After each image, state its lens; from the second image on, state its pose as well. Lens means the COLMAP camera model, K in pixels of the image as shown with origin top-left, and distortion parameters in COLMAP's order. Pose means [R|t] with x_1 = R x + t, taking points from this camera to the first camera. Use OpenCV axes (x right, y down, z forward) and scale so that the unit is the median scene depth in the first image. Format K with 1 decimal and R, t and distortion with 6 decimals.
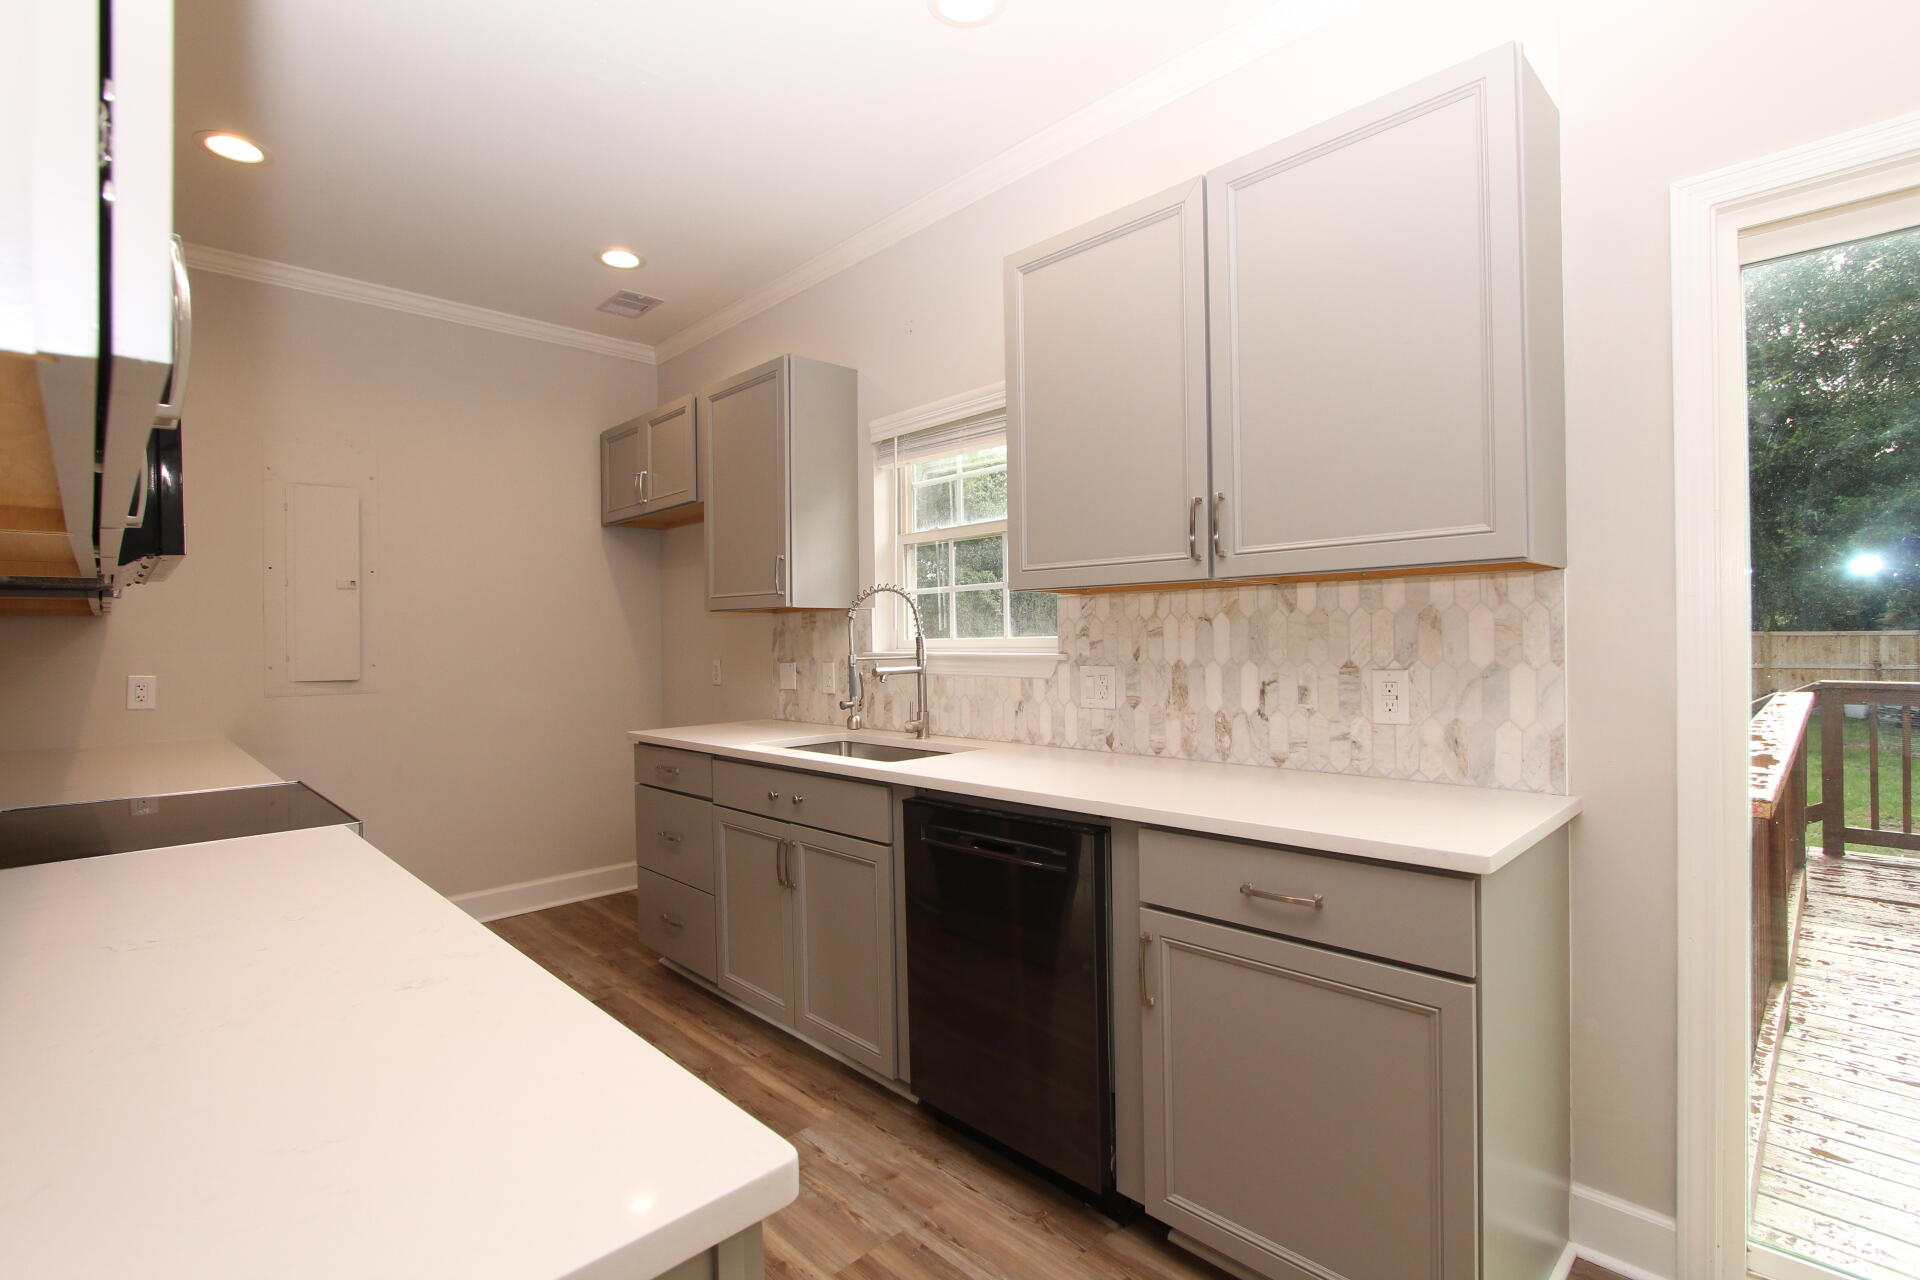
lens RADIAL K [[892.8, 0, 959.0], [0, 892.8, 637.7], [0, 0, 1]] dist [-0.010915, -0.001067]
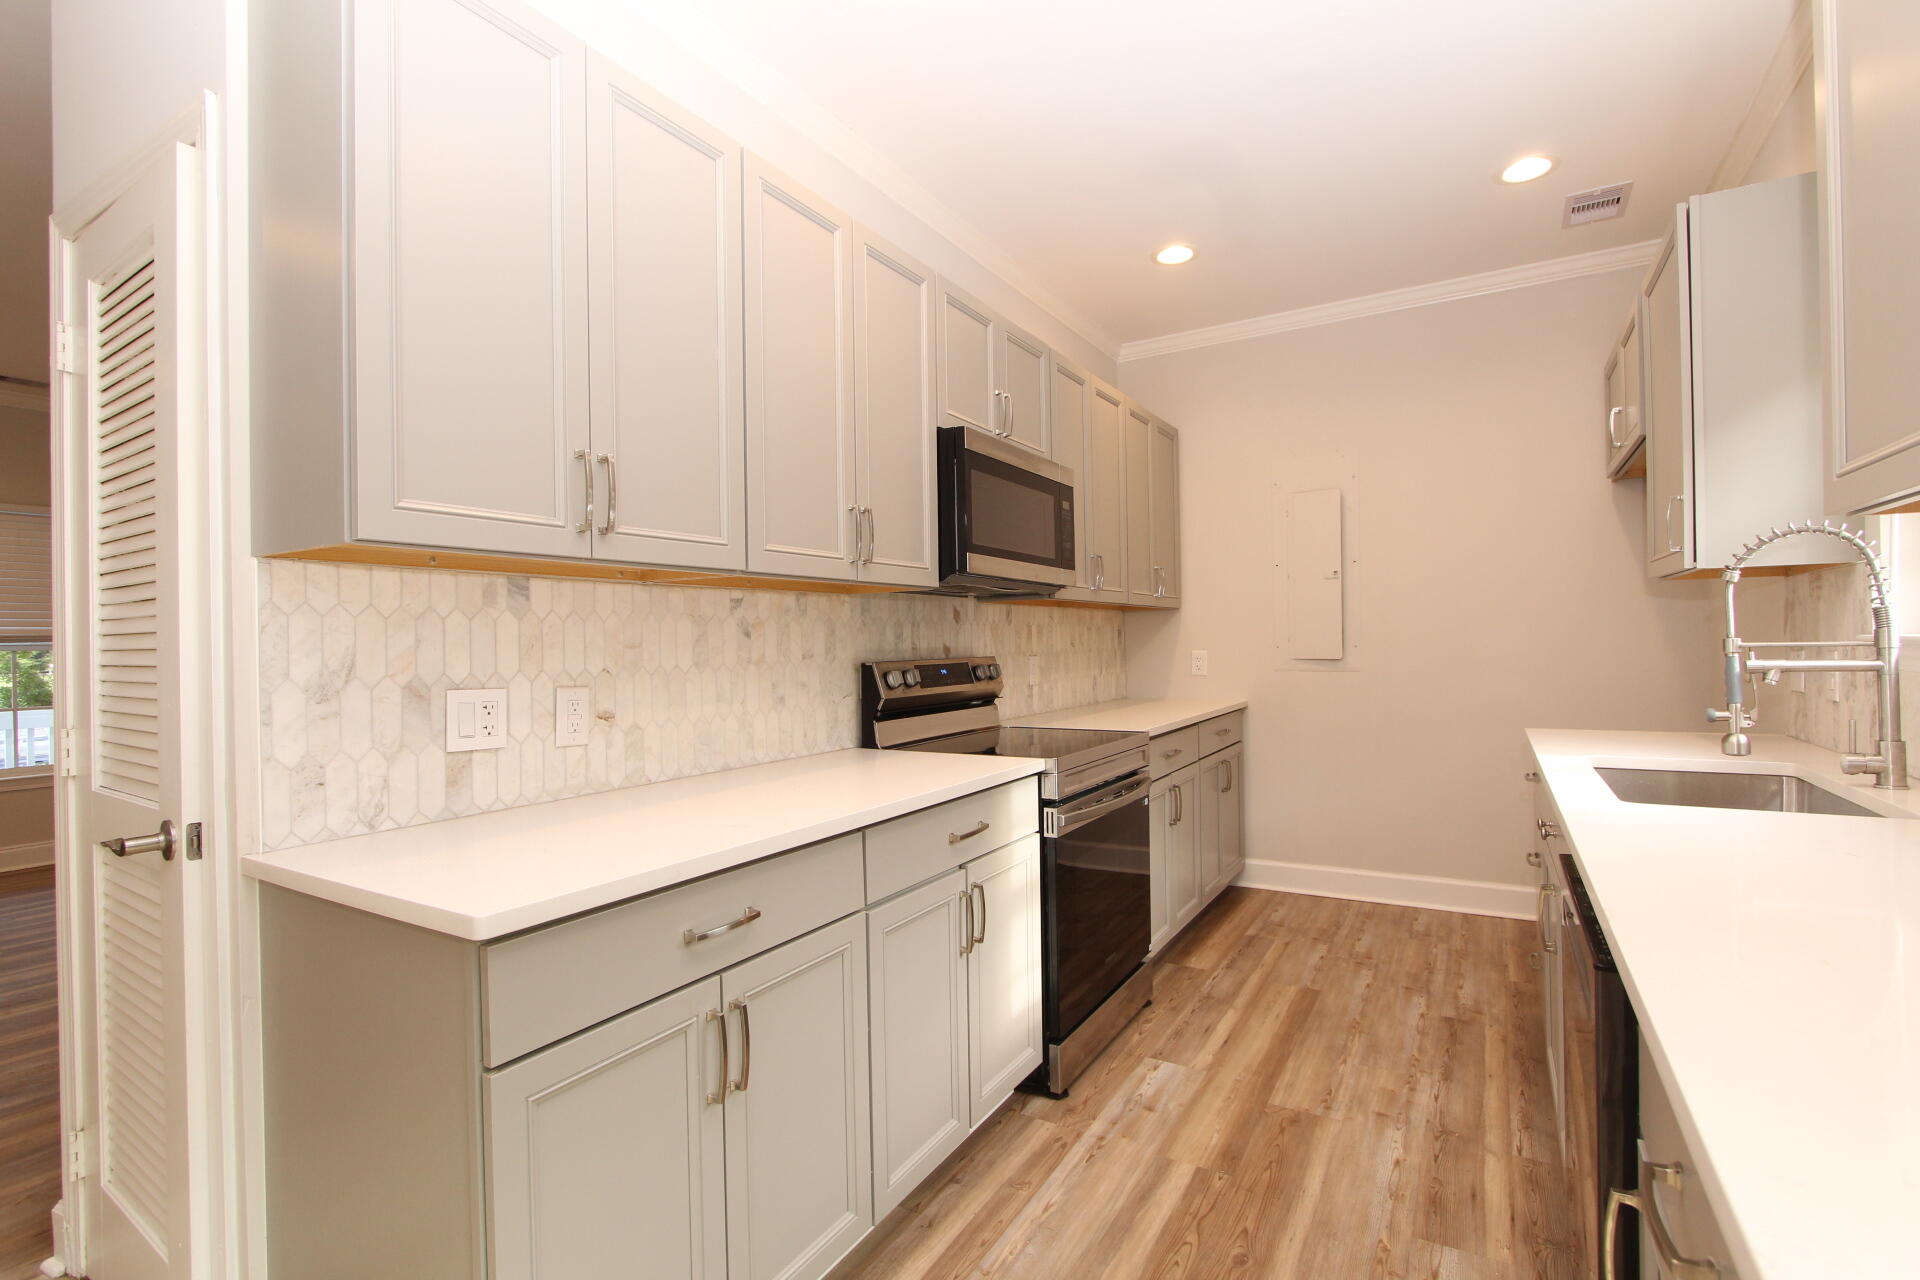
lens RADIAL K [[892.8, 0, 960.5], [0, 892.8, 642.0], [0, 0, 1]] dist [-0.010915, -0.001067]
pose [[0.268541, 0.009920, -0.963217, 0.323020], [0.011991, 0.999835, 0.013640, 0.006042], [0.963194, -0.015213, 0.268378, 0.279897]]
